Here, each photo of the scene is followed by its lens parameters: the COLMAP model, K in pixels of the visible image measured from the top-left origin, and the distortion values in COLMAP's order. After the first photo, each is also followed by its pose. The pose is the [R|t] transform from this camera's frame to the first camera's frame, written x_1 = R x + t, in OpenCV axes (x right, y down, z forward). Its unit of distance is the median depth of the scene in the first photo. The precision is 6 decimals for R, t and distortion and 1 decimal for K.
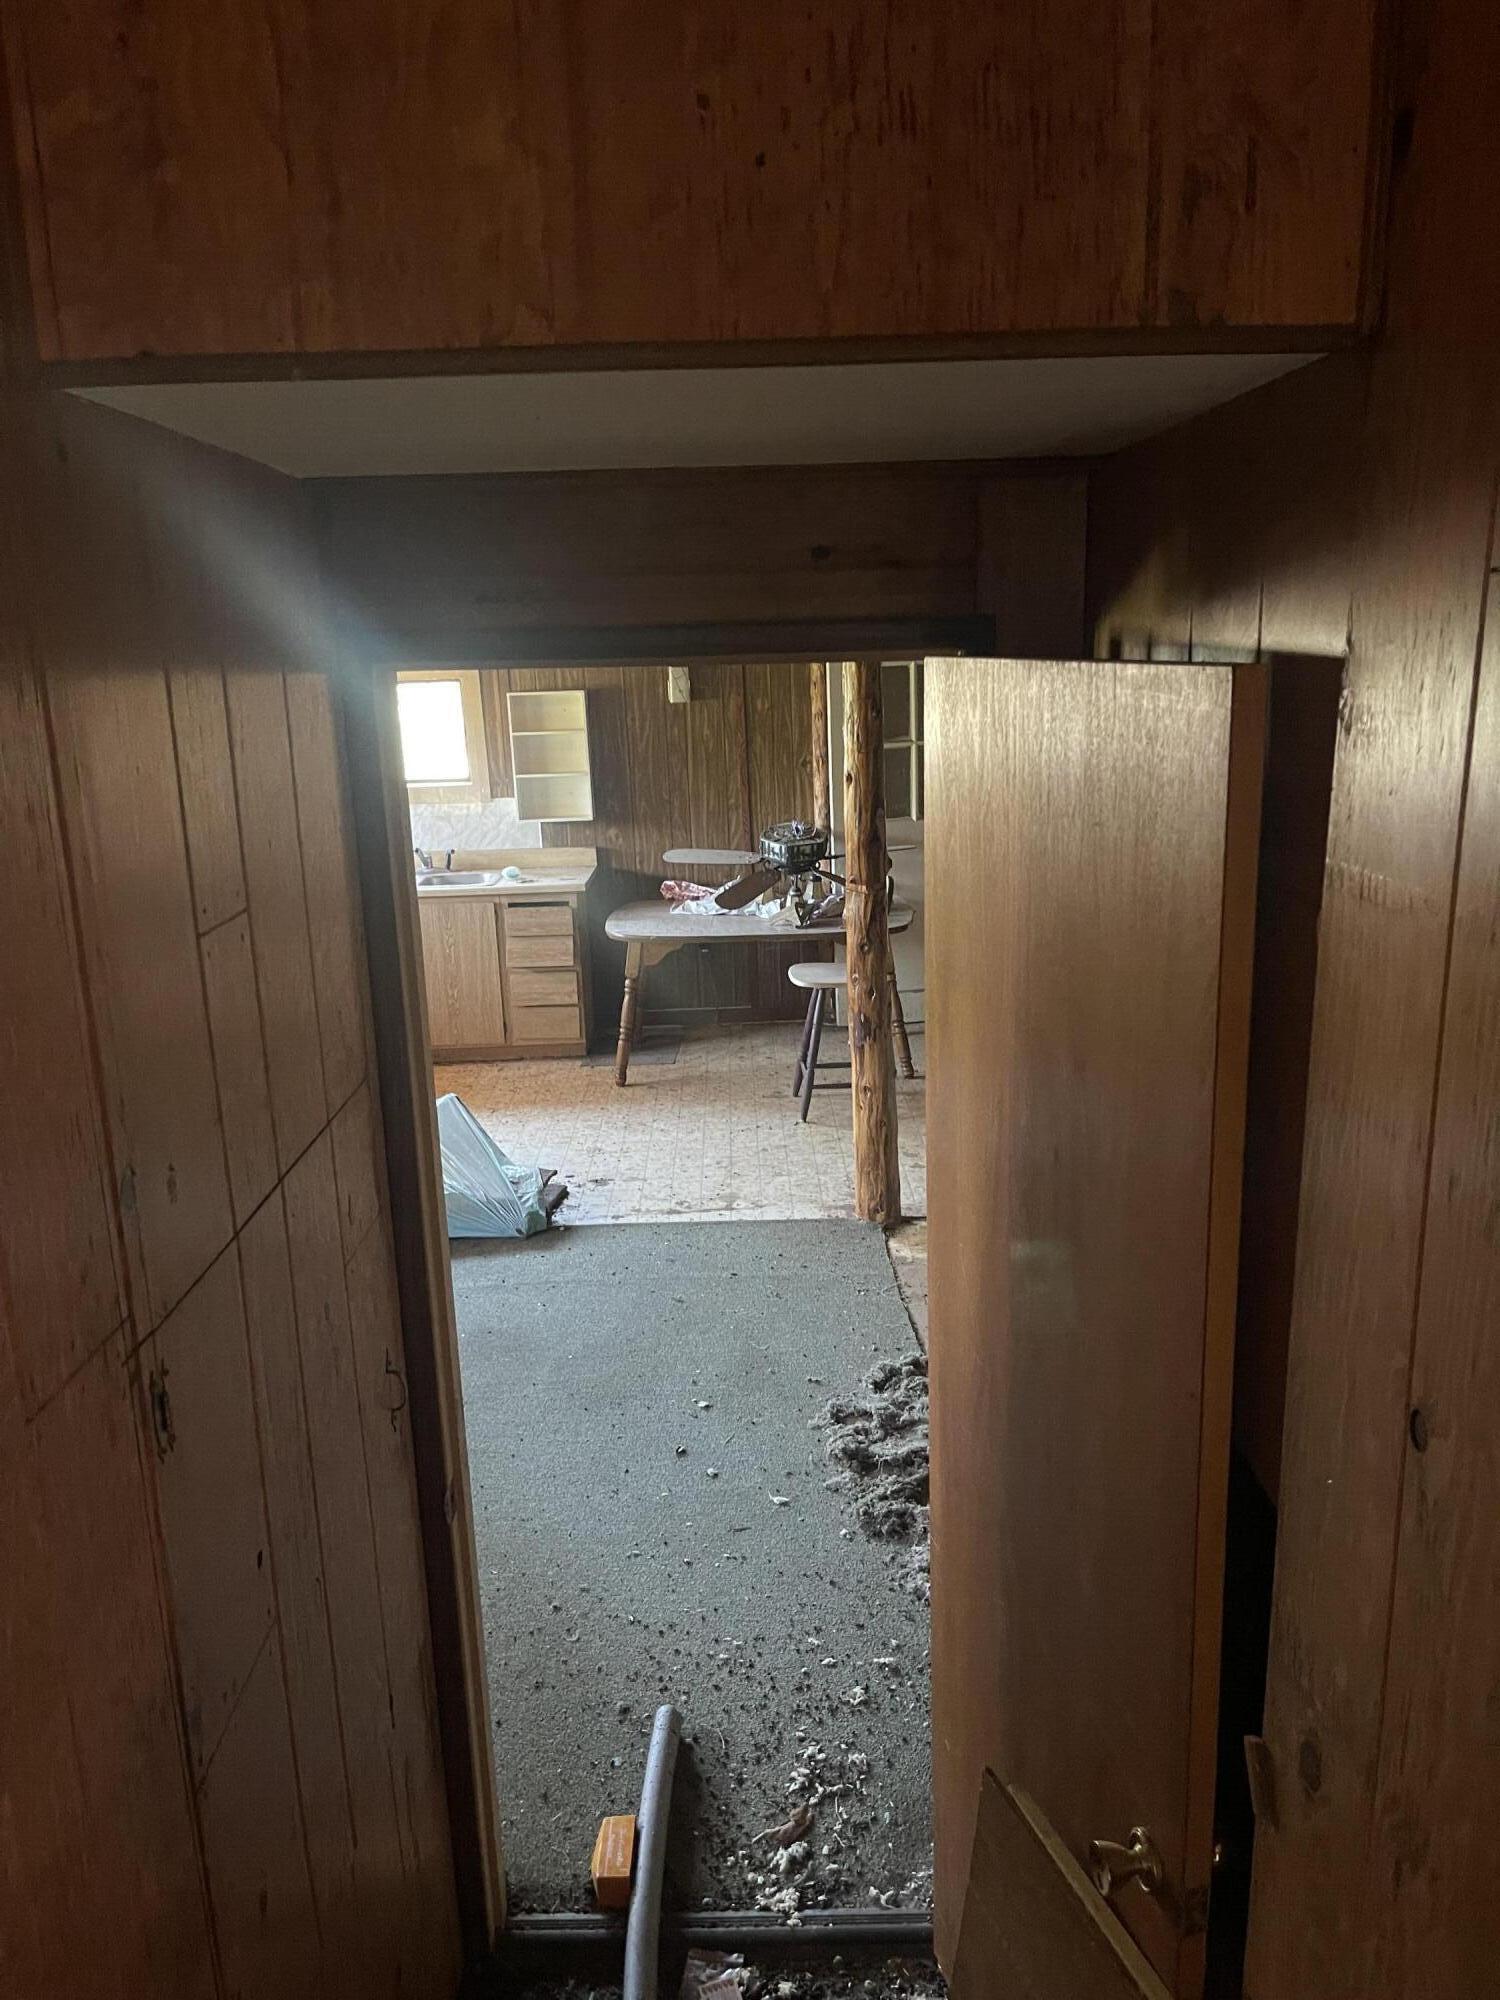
lens RADIAL K [[1483.3, 0, 754.7], [0, 1483.3, 1012.3], [0, 0, 1]] dist [0.070695, -0.085573]
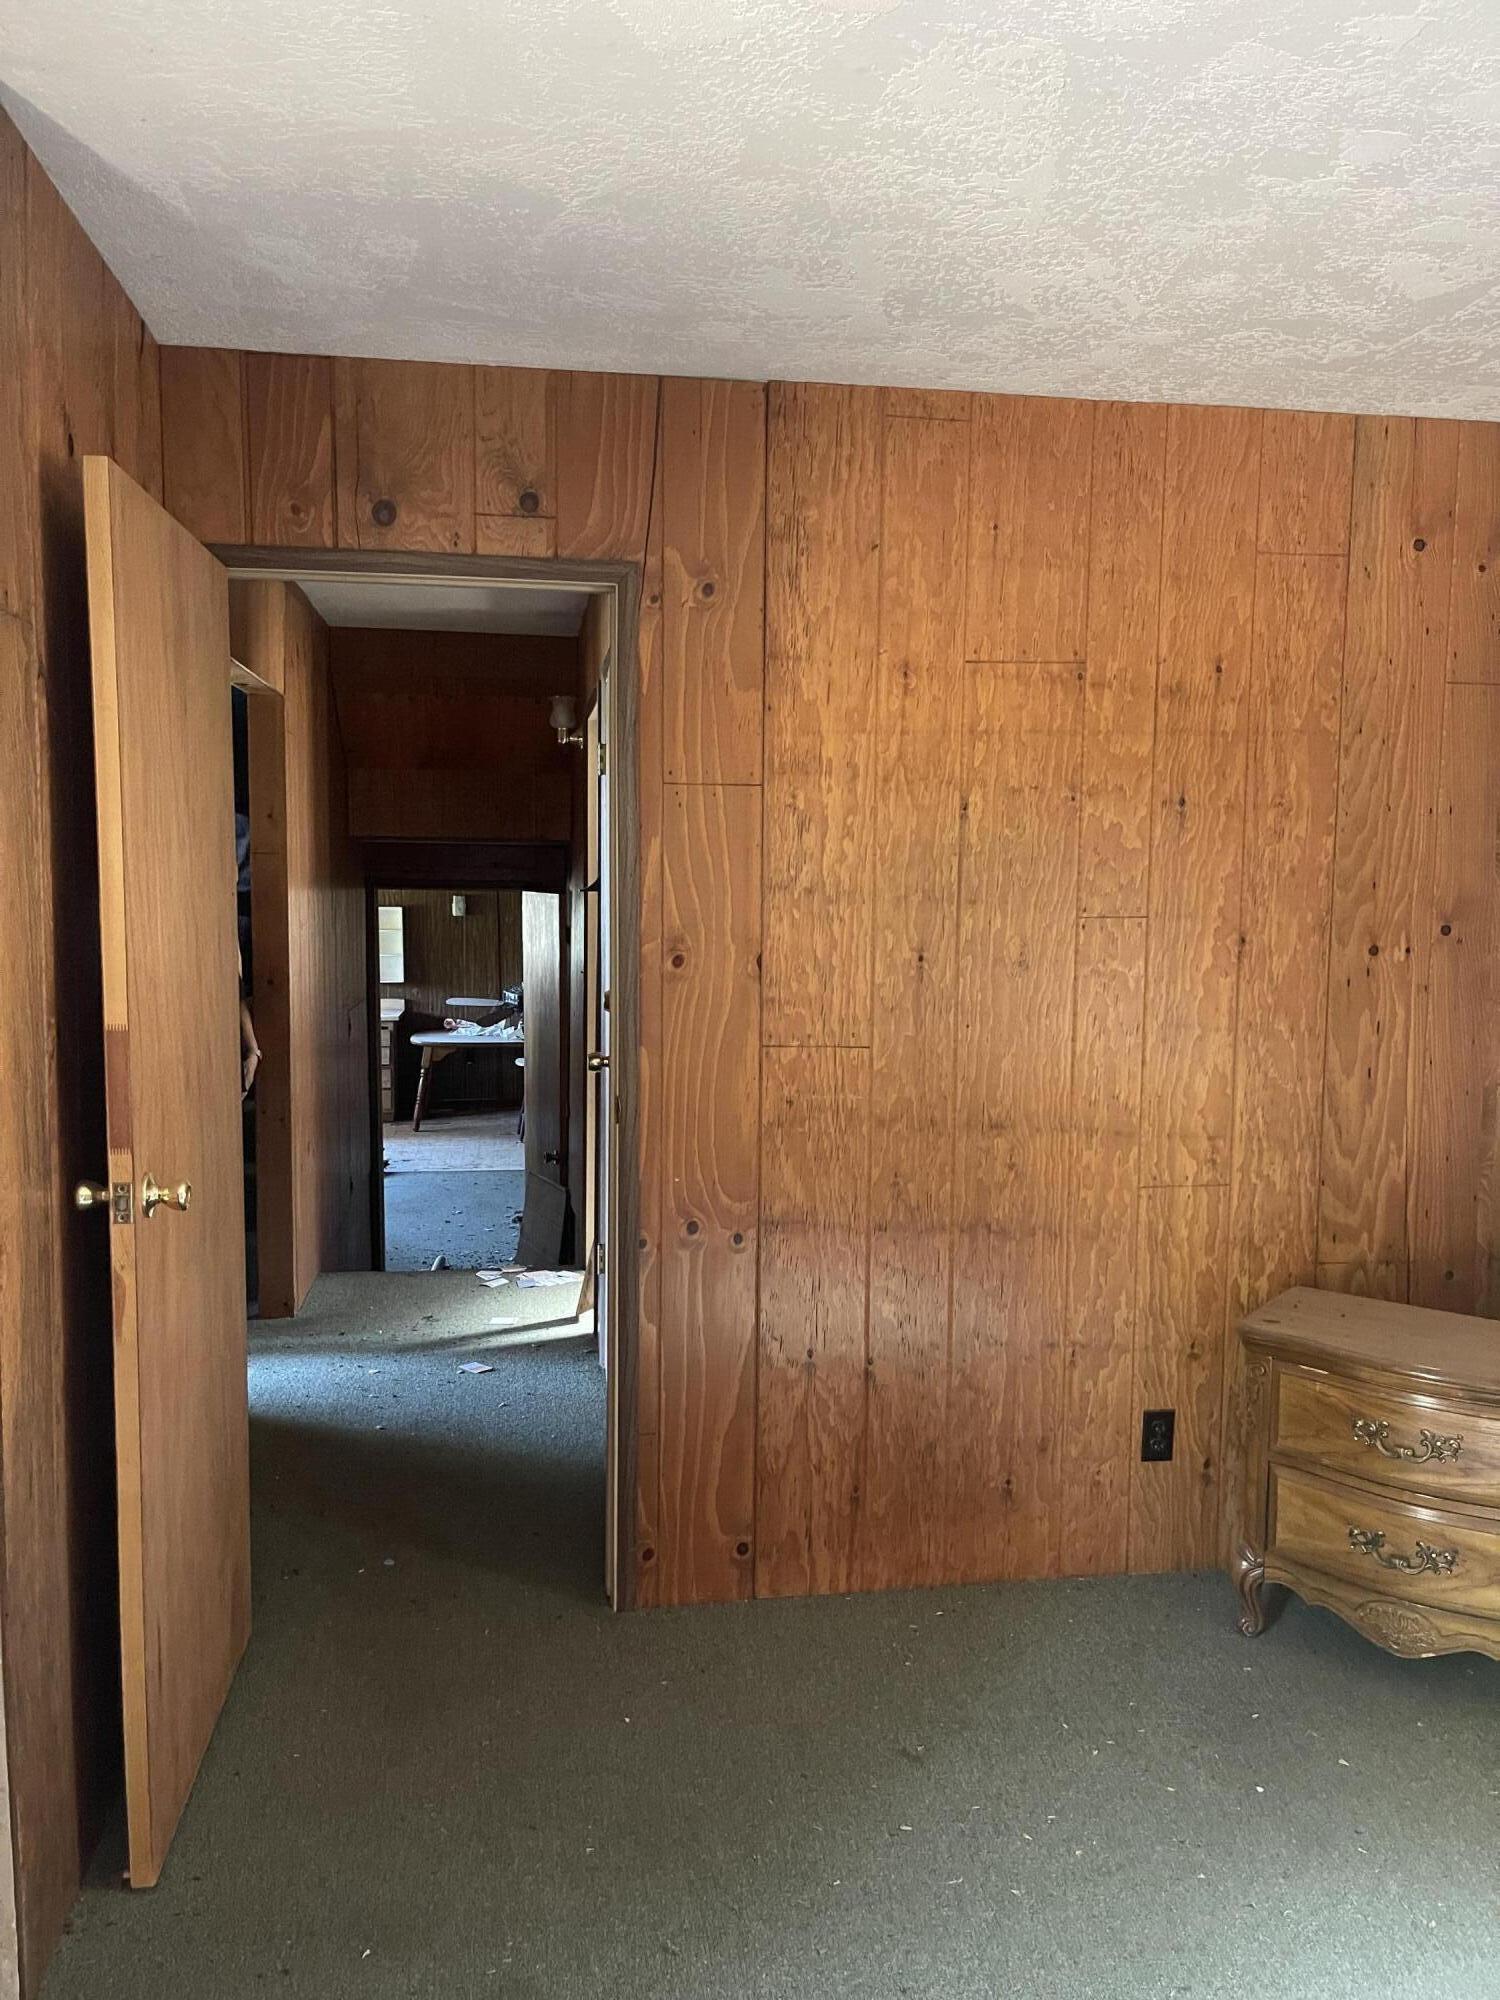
lens RADIAL K [[1483.3, 0, 754.7], [0, 1483.3, 1012.3], [0, 0, 1]] dist [0.070695, -0.085573]
pose [[0.989089, 0.025595, 0.145077, 0.044301], [-0.002067, 0.987105, -0.160059, 0.189464], [-0.147303, 0.158012, 0.976388, -0.764141]]
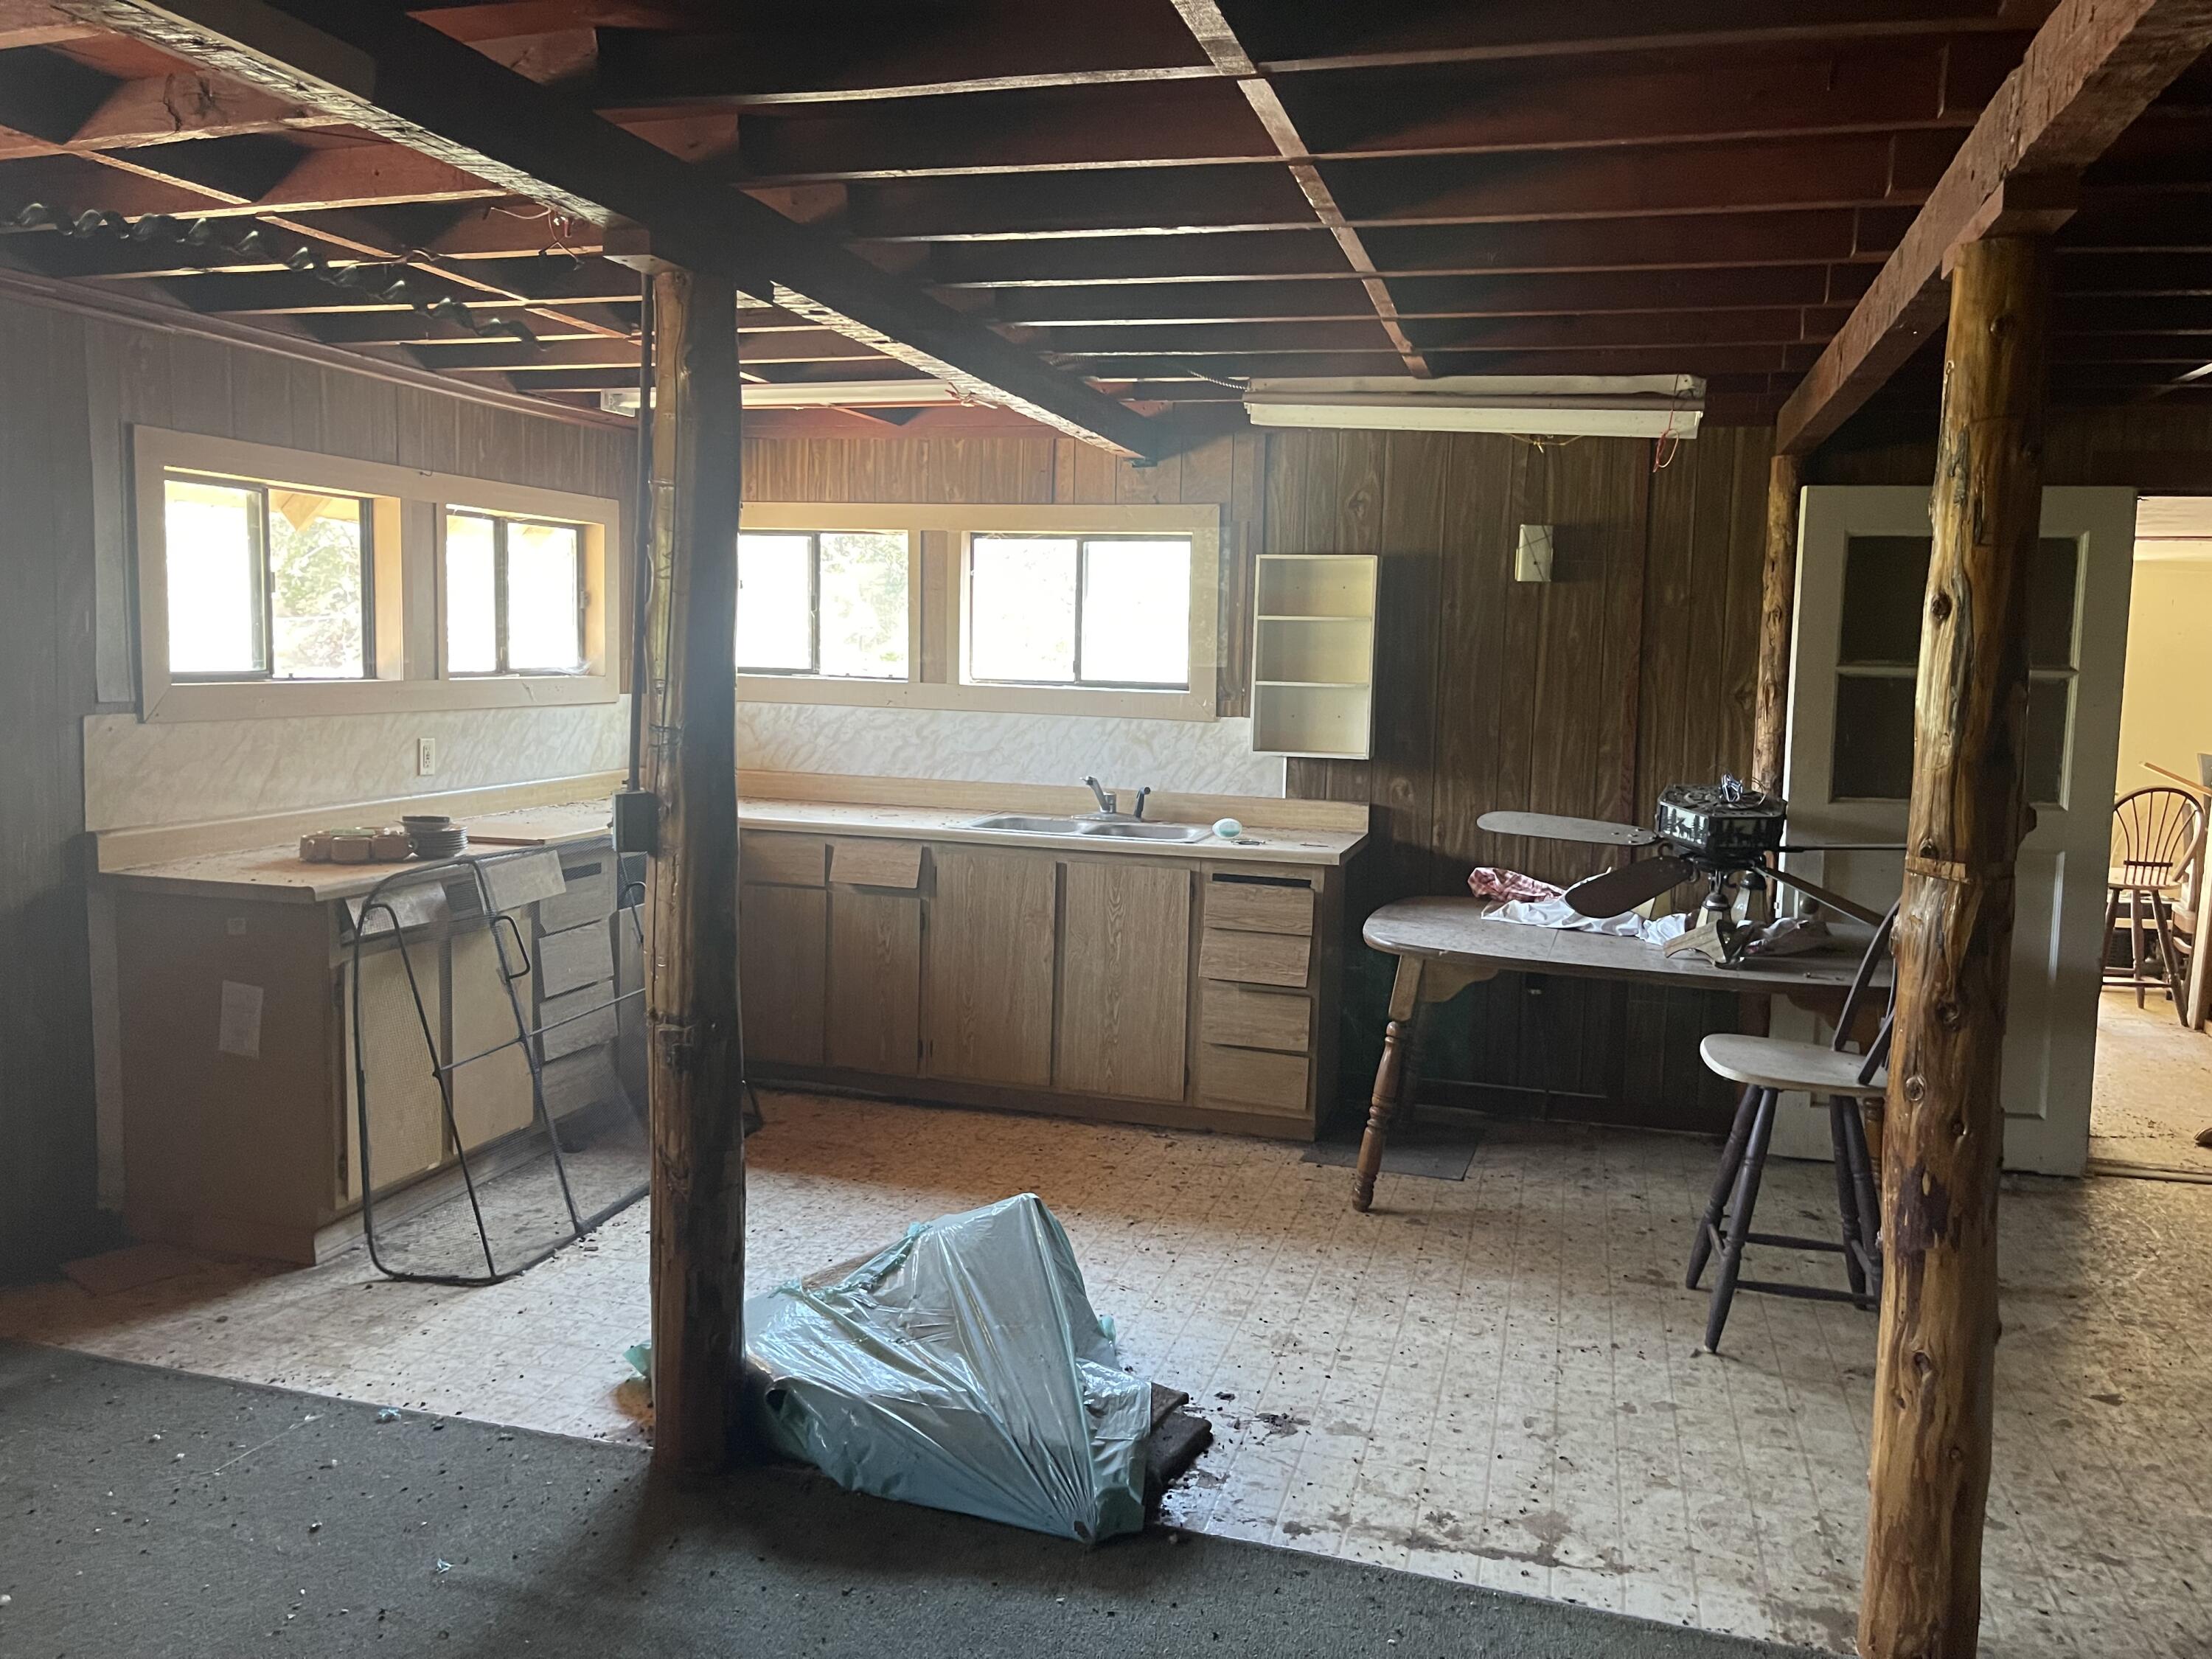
lens RADIAL K [[1640.5, 0, 1117.9], [0, 1640.5, 805.9], [0, 0, 1]] dist [0.070695, -0.085573]
pose [[0.955298, 0.088227, -0.282173, -0.015016], [-0.129284, 0.983005, -0.130333, -0.007662], [0.265879, 0.160987, 0.950469, 0.351496]]
